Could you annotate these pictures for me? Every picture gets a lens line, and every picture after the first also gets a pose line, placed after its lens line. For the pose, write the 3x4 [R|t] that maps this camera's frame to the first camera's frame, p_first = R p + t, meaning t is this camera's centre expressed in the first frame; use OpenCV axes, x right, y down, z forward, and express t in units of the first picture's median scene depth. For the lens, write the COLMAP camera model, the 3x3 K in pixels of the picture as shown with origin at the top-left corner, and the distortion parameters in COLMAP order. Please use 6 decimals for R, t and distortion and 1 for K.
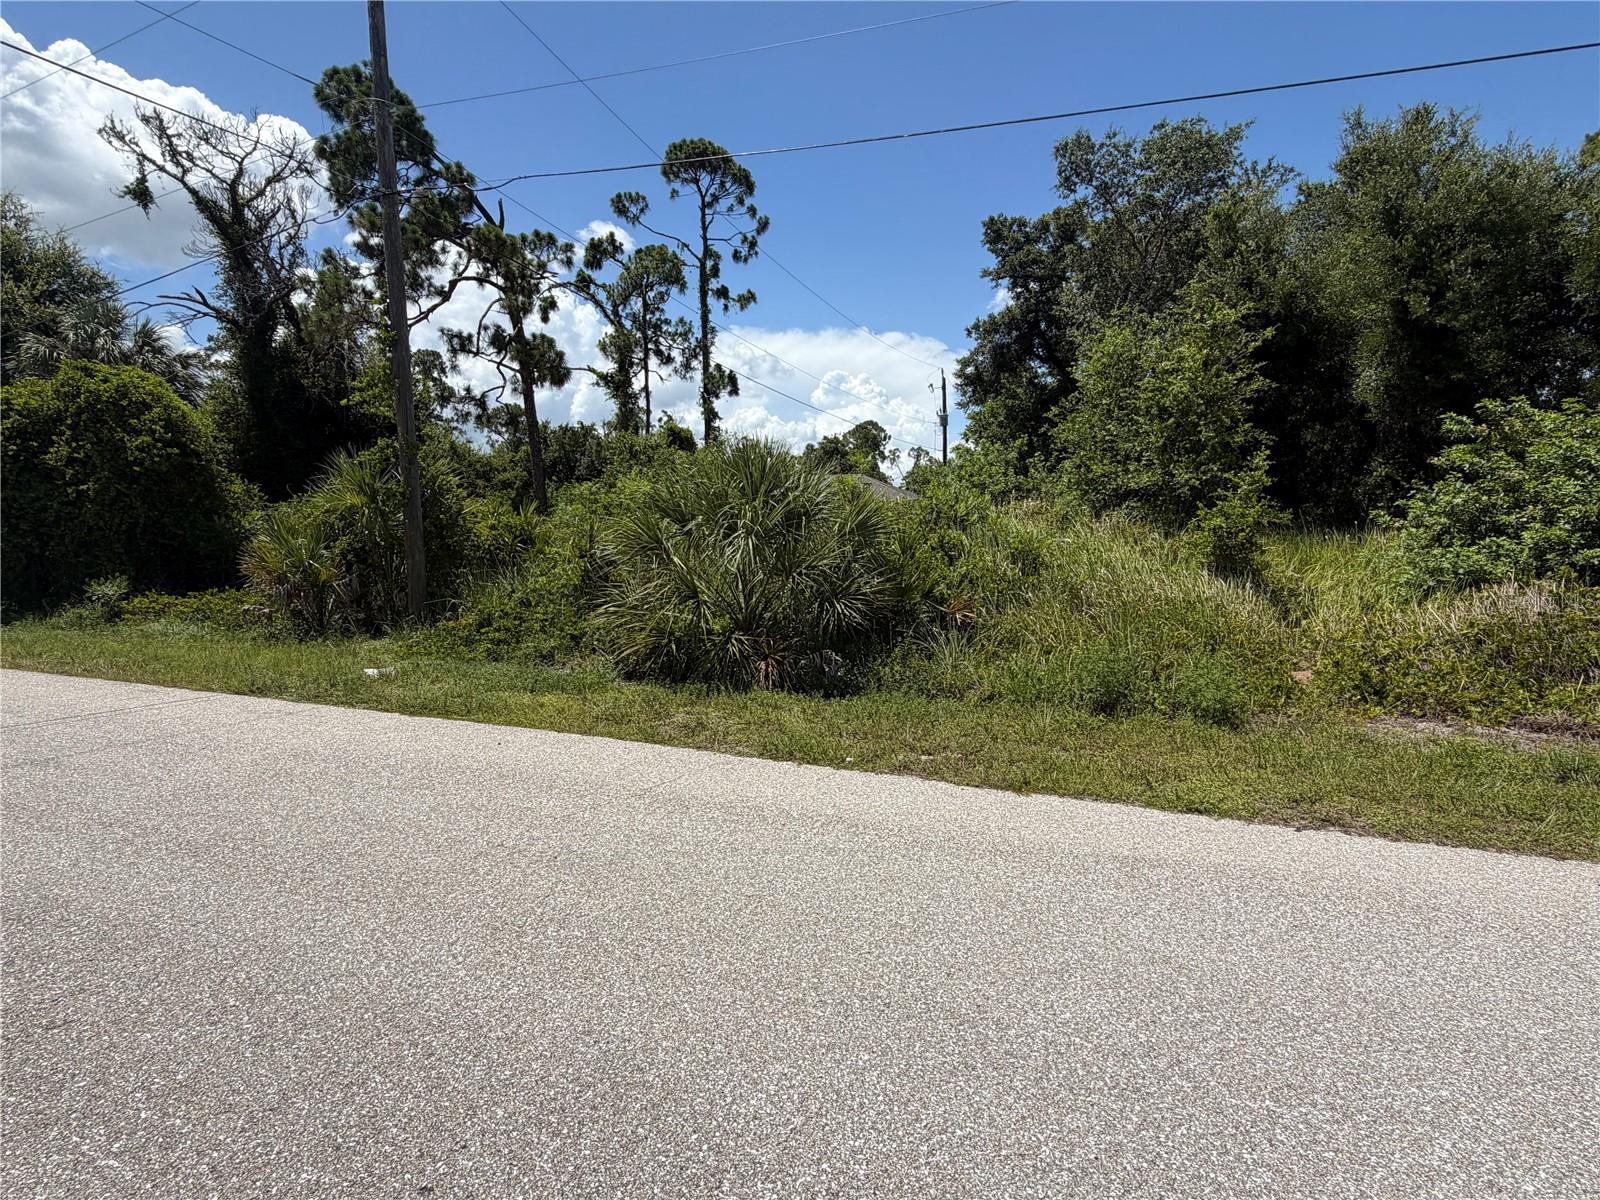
lens RADIAL K [[799.4, 0, 795.8], [0, 799.4, 602.6], [0, 0, 1]] dist [-0.002285, -0.000332]
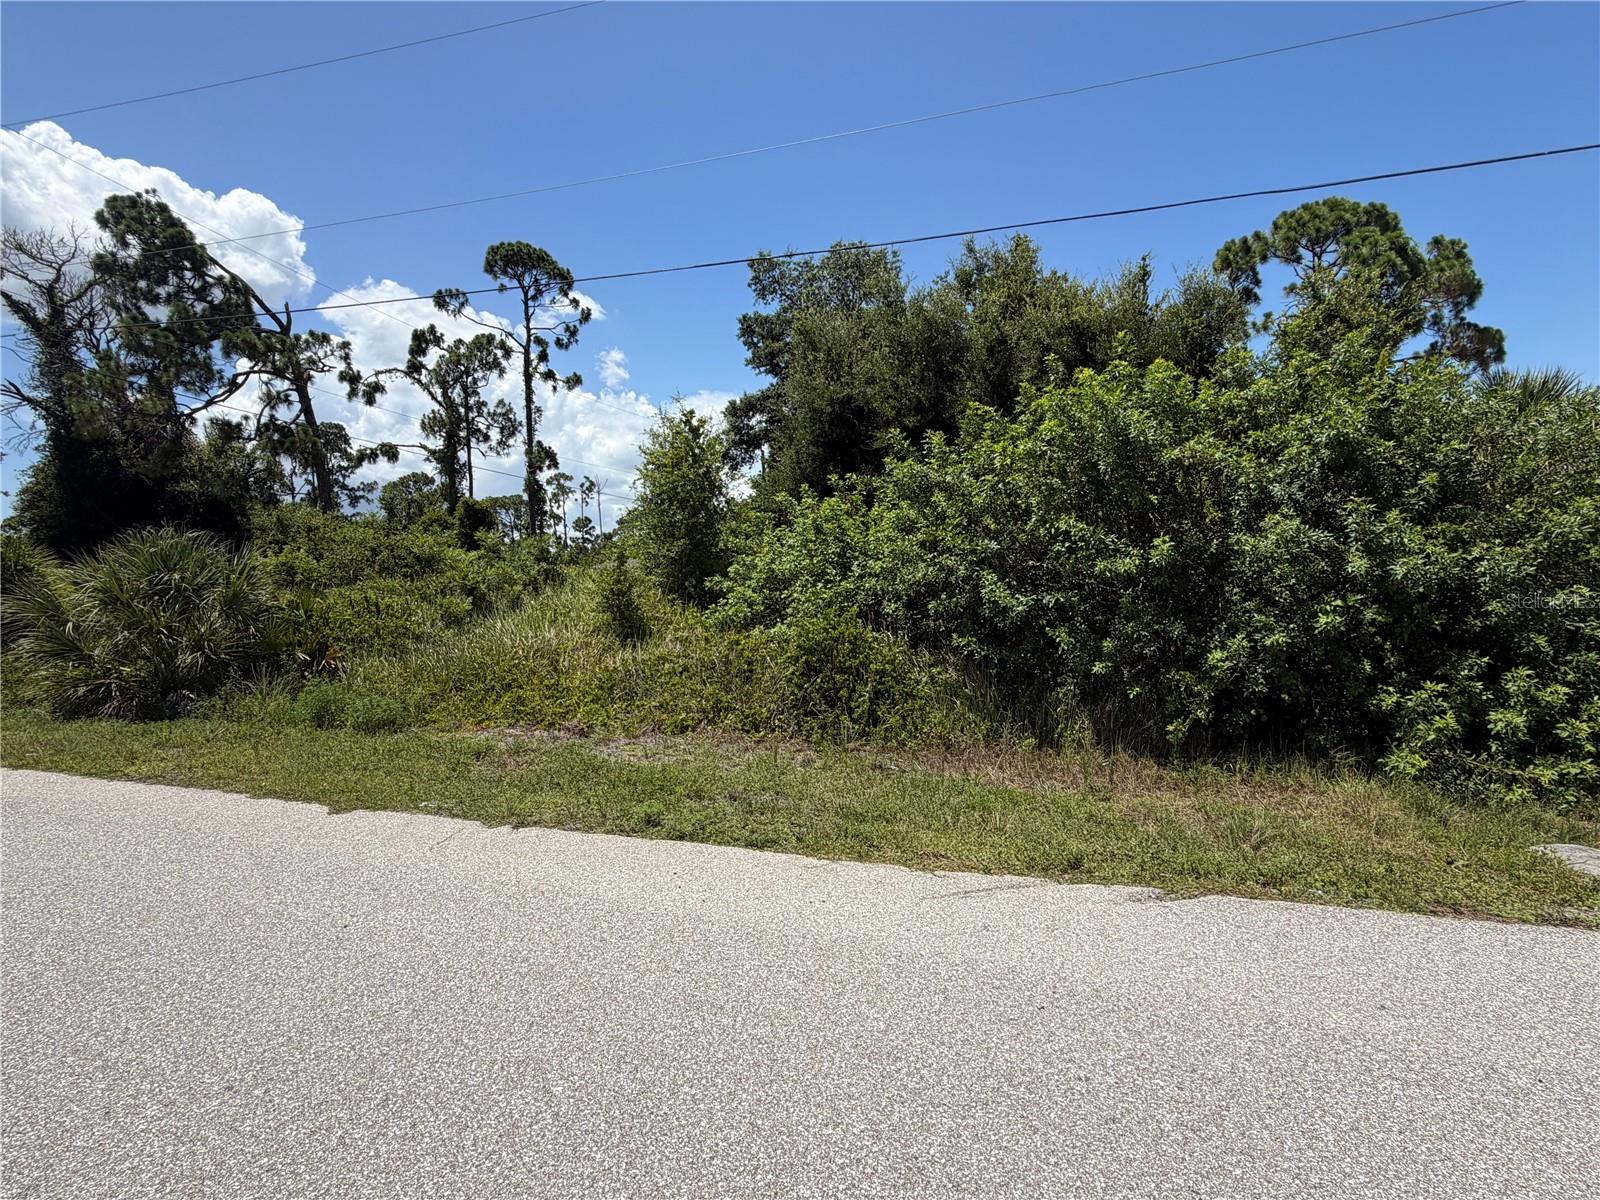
lens RADIAL K [[799.4, 0, 796.4], [0, 799.4, 599.6], [0, 0, 1]] dist [-0.002285, -0.000332]
pose [[0.999136, -0.016012, 0.038345, 0.417739], [0.018928, 0.996856, -0.076938, 0.013239], [-0.036992, 0.077597, 0.996298, -0.154629]]
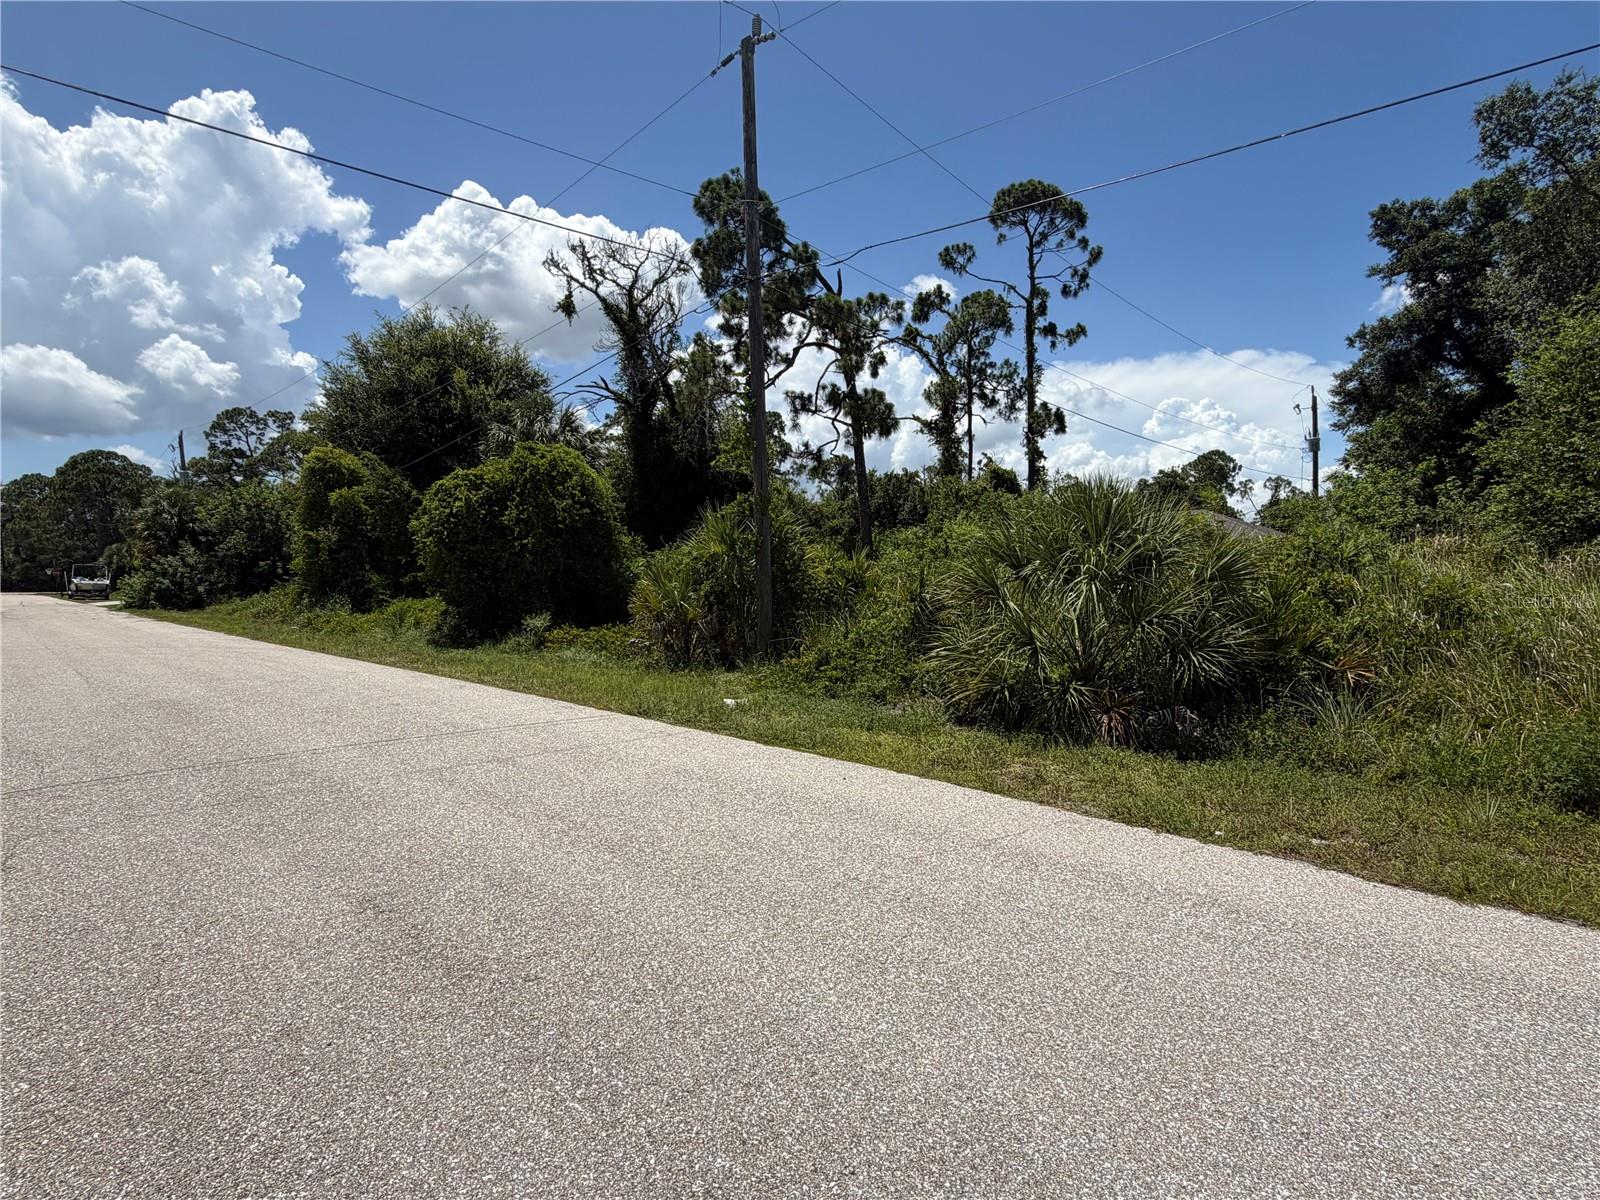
lens RADIAL K [[799.4, 0, 797.1], [0, 799.4, 606.0], [0, 0, 1]] dist [-0.002285, -0.000332]
pose [[0.925834, 0.012106, -0.377736, -0.010500], [-0.030249, 0.998654, -0.042134, -0.001476], [0.376717, 0.050435, 0.924954, -0.003489]]
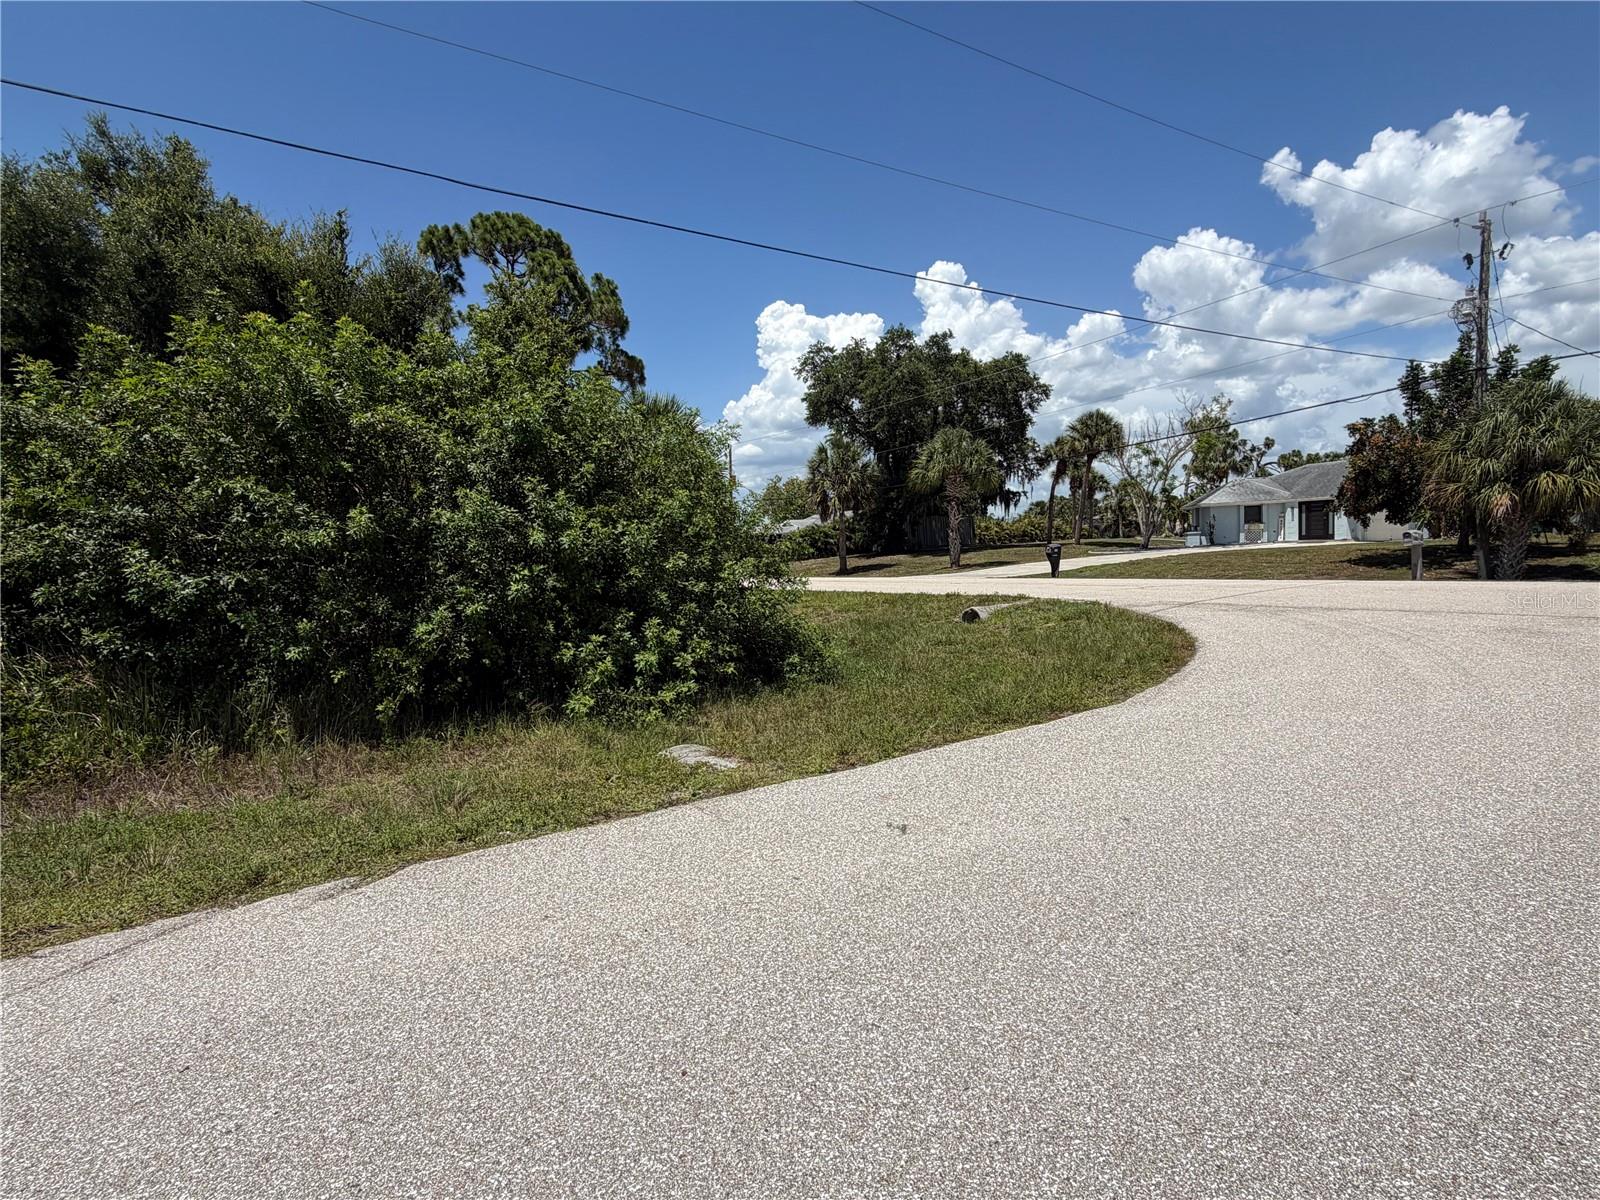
lens RADIAL K [[799.4, 0, 797.5], [0, 799.4, 595.5], [0, 0, 1]] dist [-0.002285, -0.000332]
pose [[0.592363, -0.066758, 0.802901, 0.434528], [0.107850, 0.994162, 0.003092, 0.017664], [-0.798420, 0.084761, 0.596105, -0.154759]]
